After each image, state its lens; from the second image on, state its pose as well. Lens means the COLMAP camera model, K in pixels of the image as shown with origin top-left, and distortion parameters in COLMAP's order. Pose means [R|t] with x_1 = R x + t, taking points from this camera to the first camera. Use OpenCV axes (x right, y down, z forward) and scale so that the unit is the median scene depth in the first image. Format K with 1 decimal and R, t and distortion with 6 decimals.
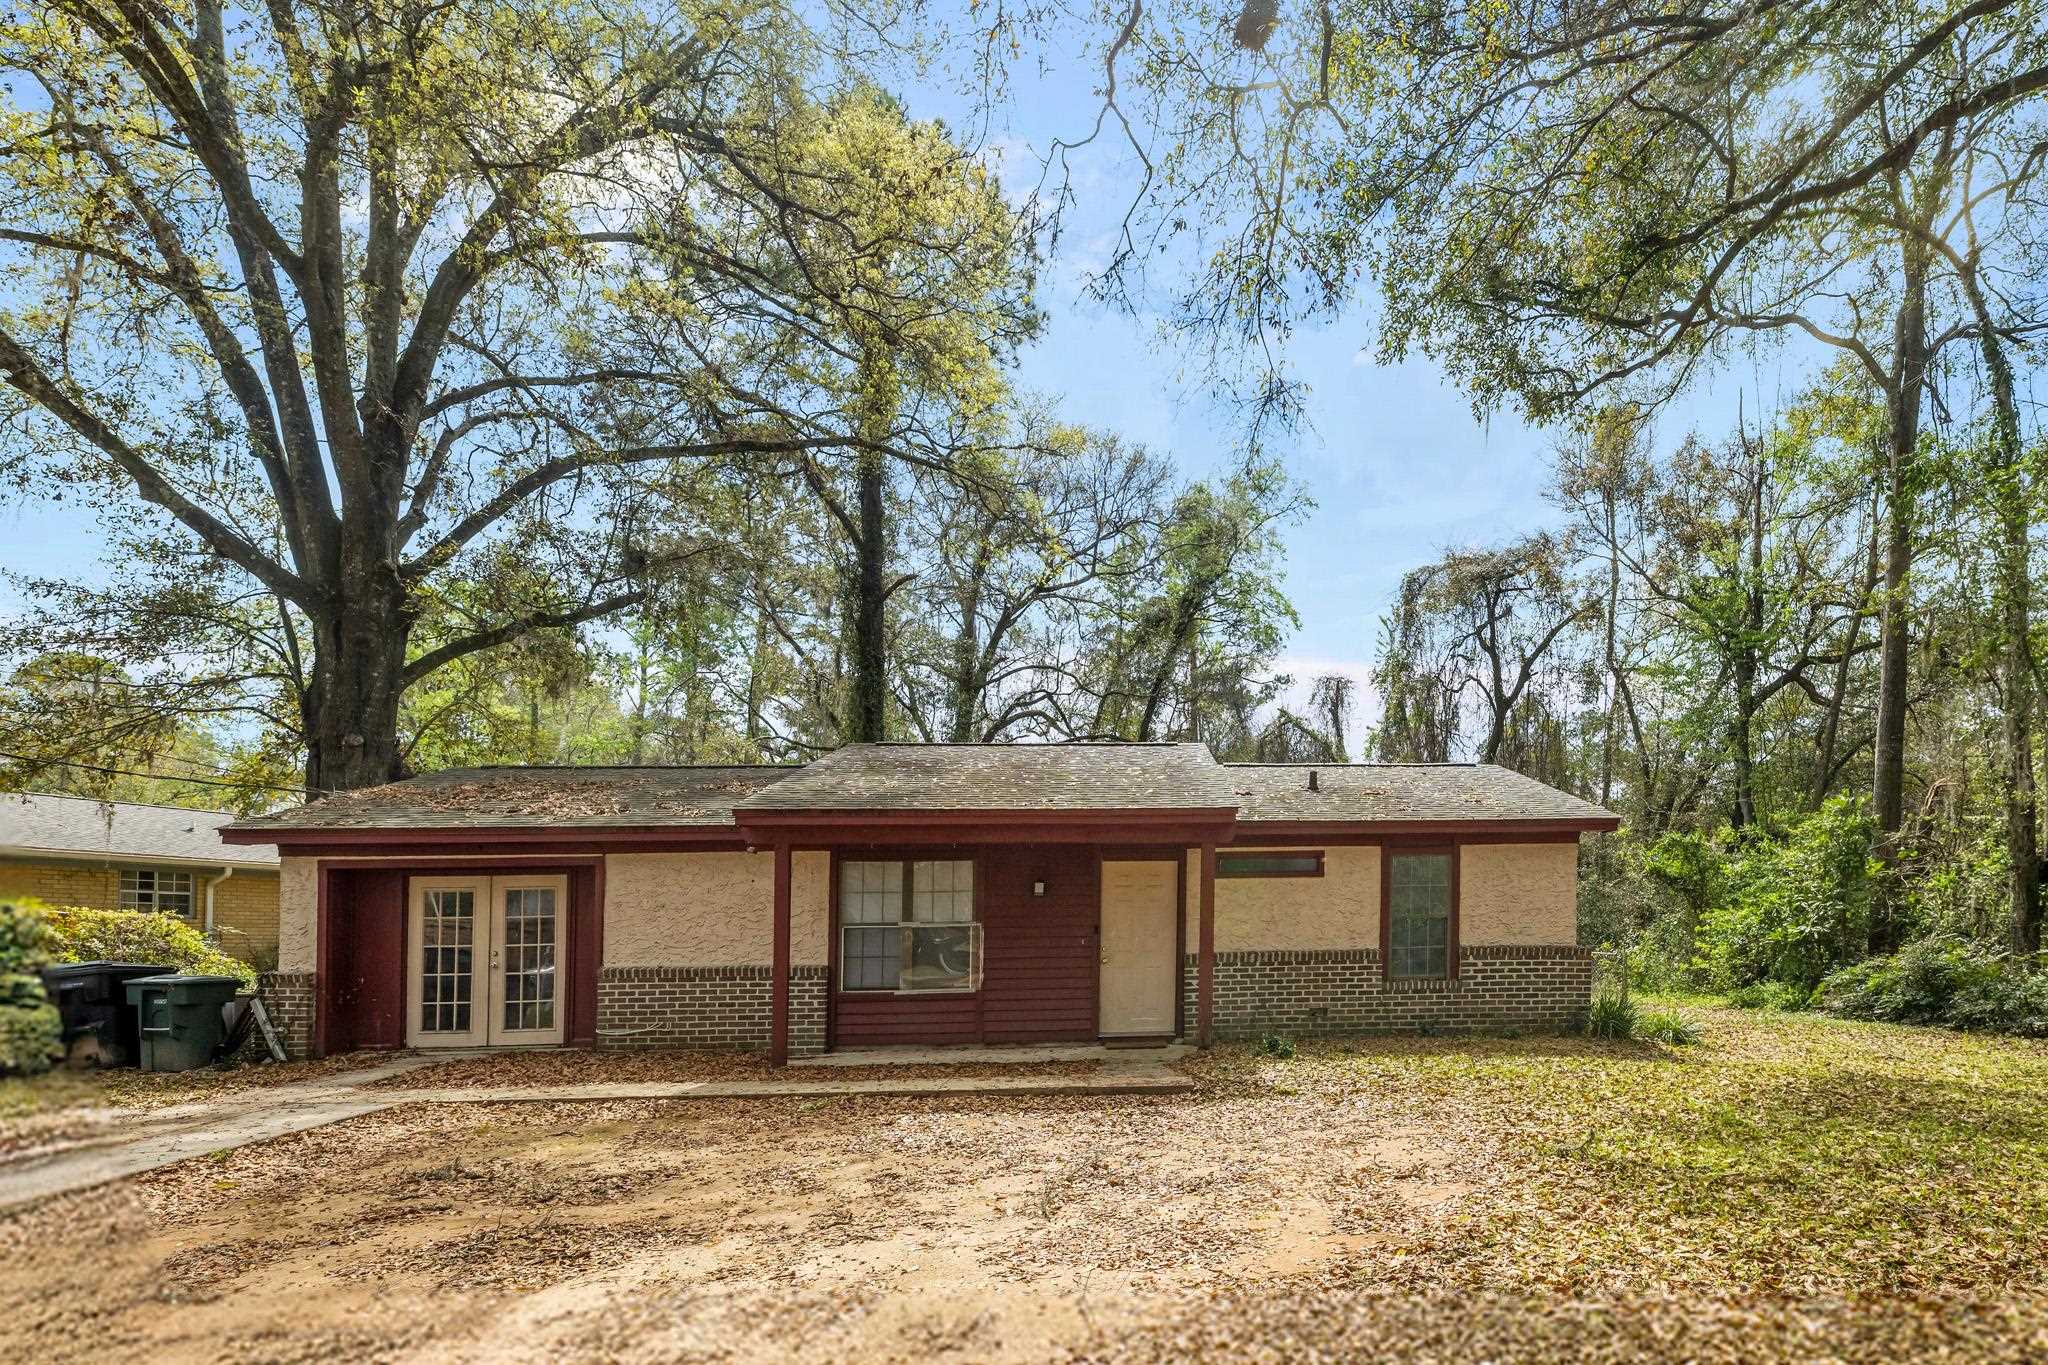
lens RADIAL K [[859.9, 0, 1018.9], [0, 859.9, 653.5], [0, 0, 1]] dist [-0.000850, -0.000278]
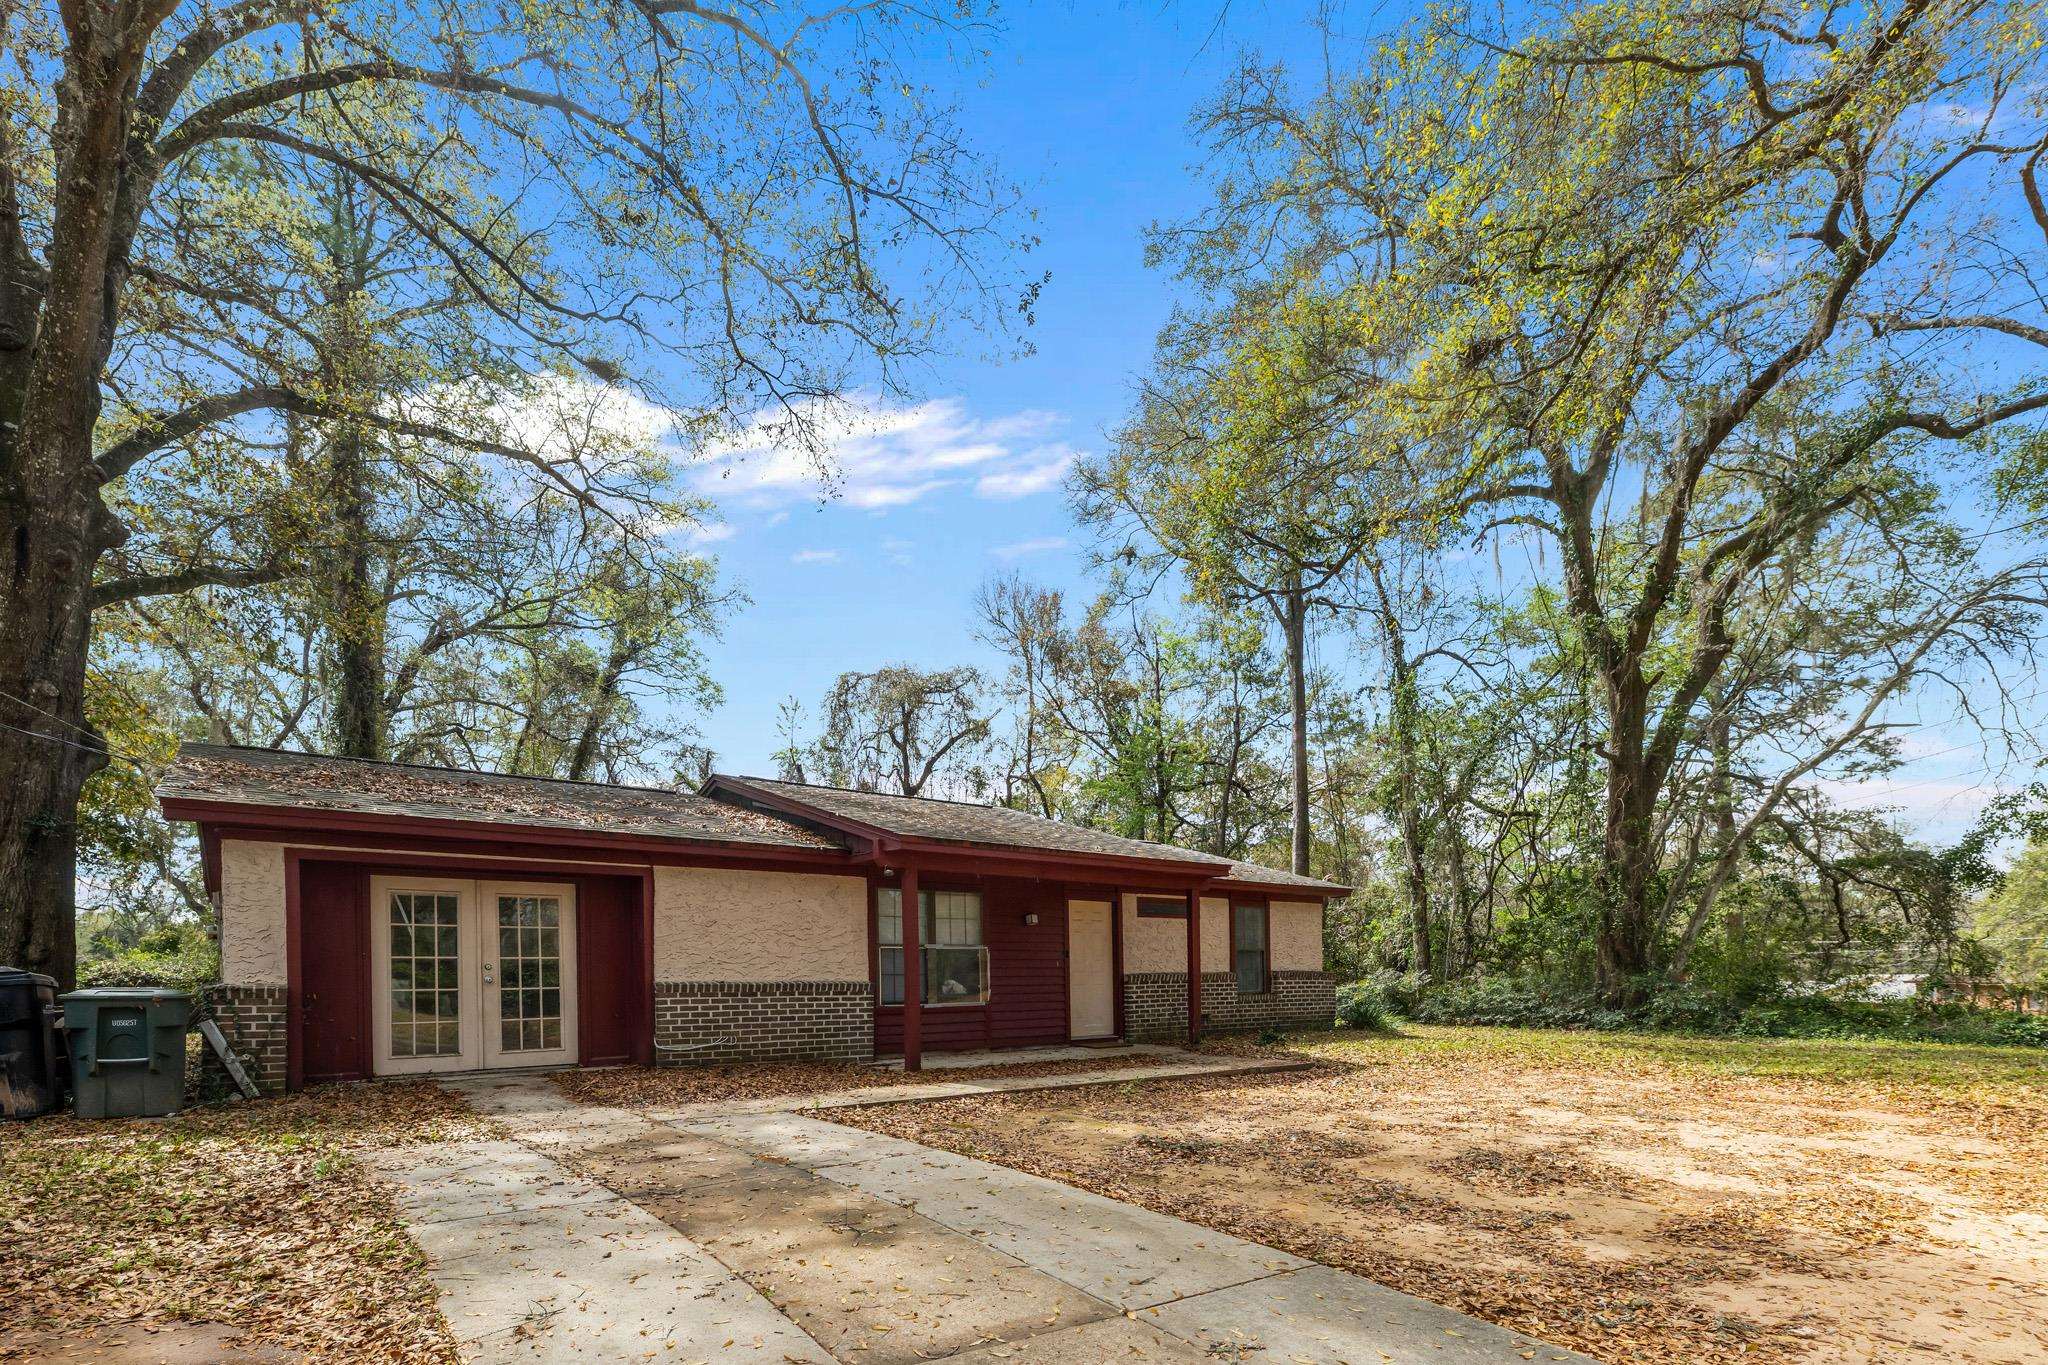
lens RADIAL K [[859.9, 0, 1018.9], [0, 859.9, 653.5], [0, 0, 1]] dist [-0.000850, -0.000278]
pose [[0.852092, 0.191439, 0.487124, -0.677647], [-0.175013, 0.981349, -0.079531, 0.003476], [-0.493264, -0.017485, 0.869704, -0.047909]]
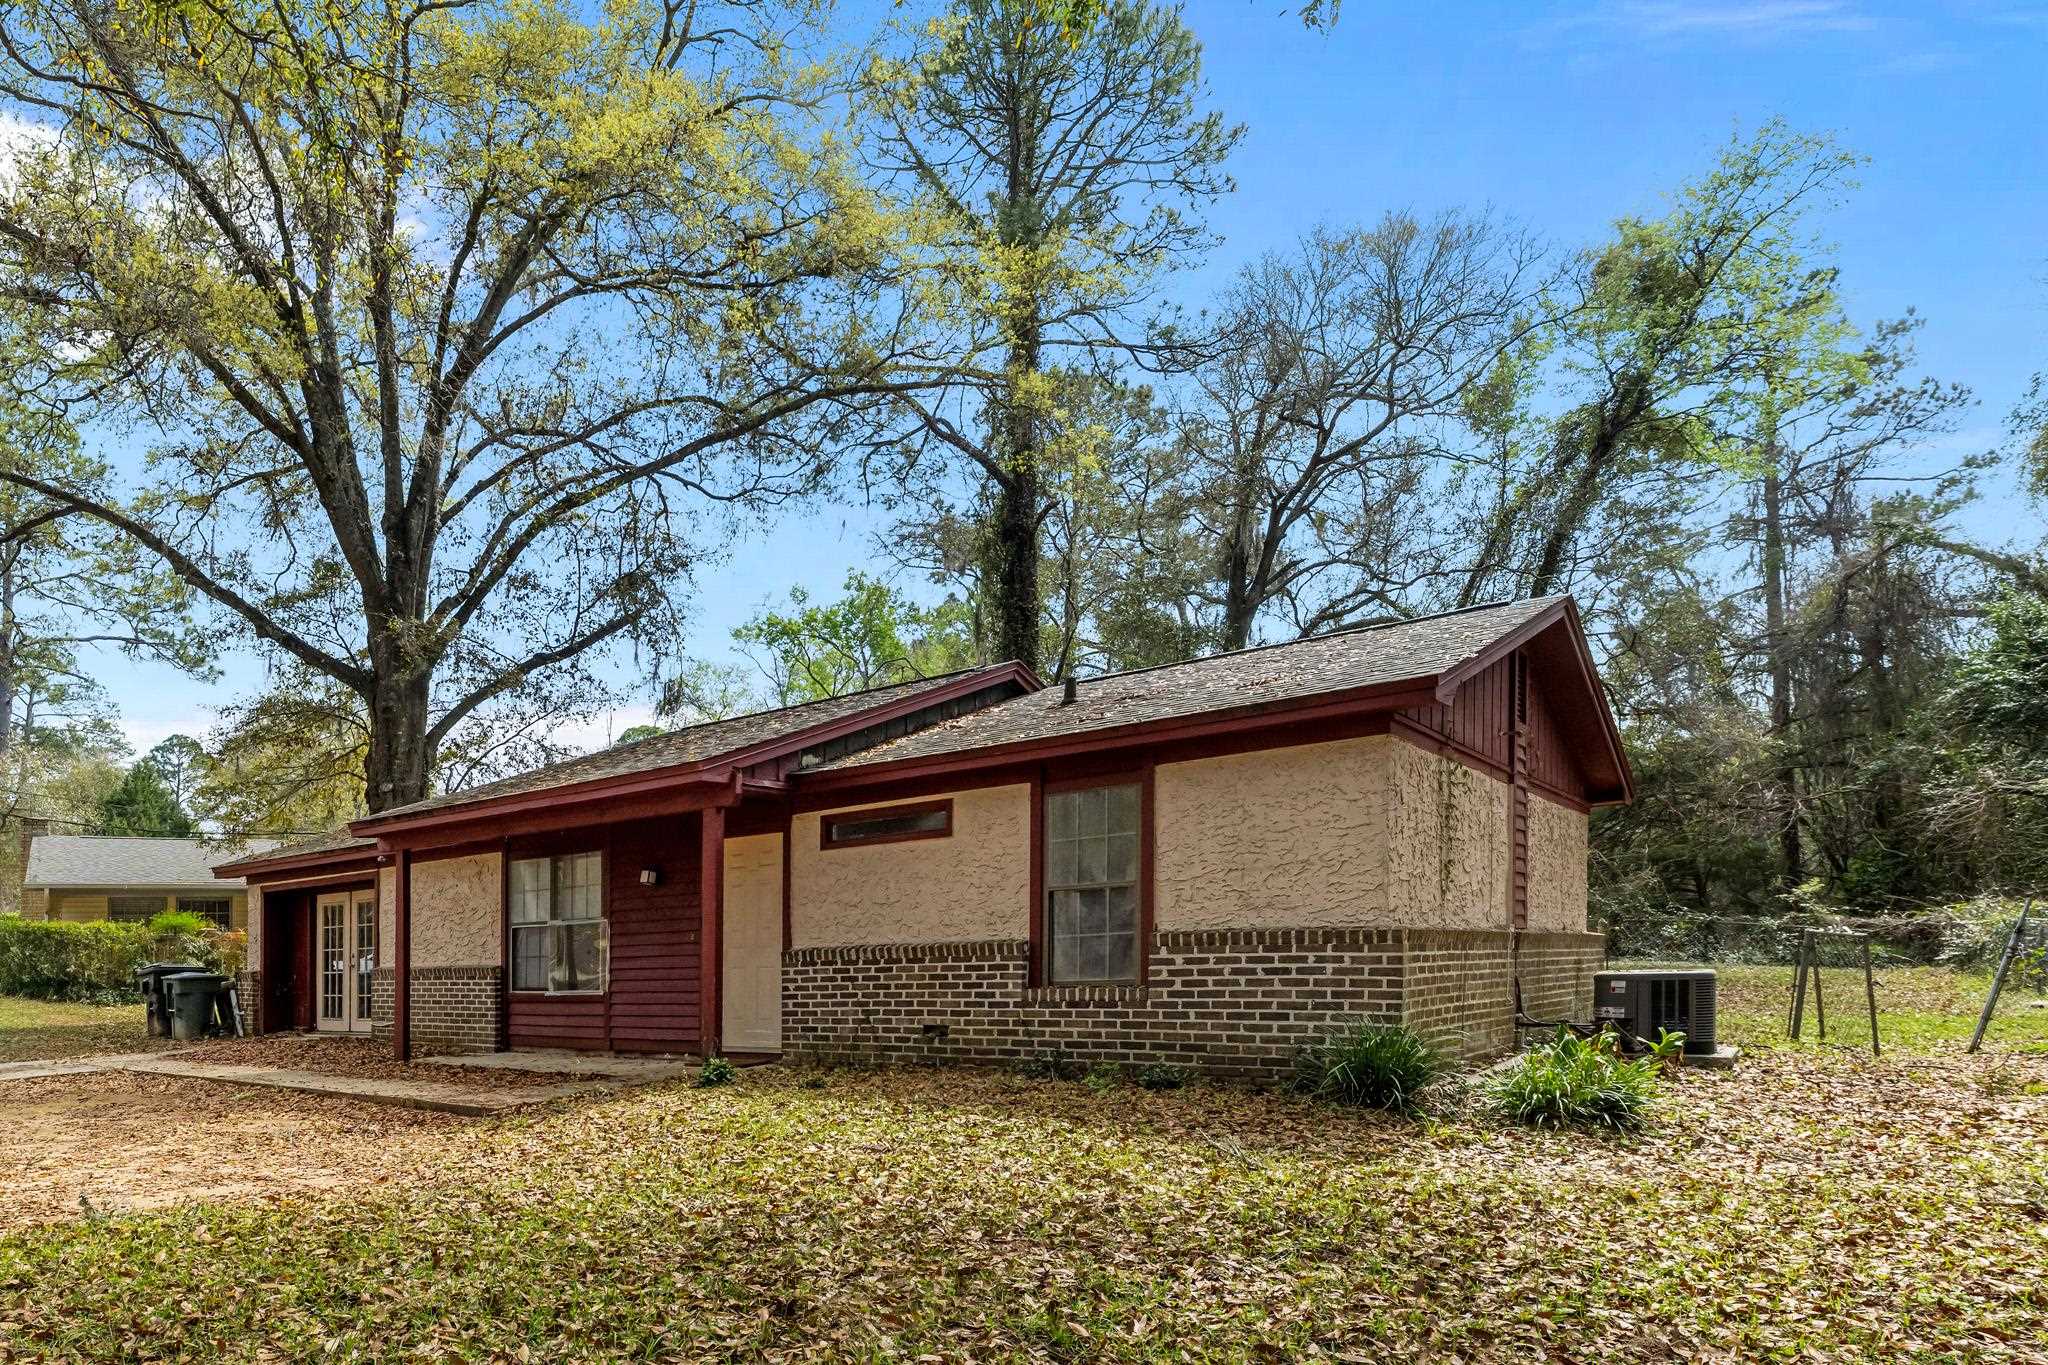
lens RADIAL K [[820.7, 0, 1029.1], [0, 820.7, 669.0], [0, 0, 1]] dist [-0.007541, -0.000020]
pose [[0.845766, -0.179976, -0.502284, 0.782714], [0.201560, 0.979408, -0.011542, 0.151411], [0.494018, -0.091479, 0.864626, 0.484330]]
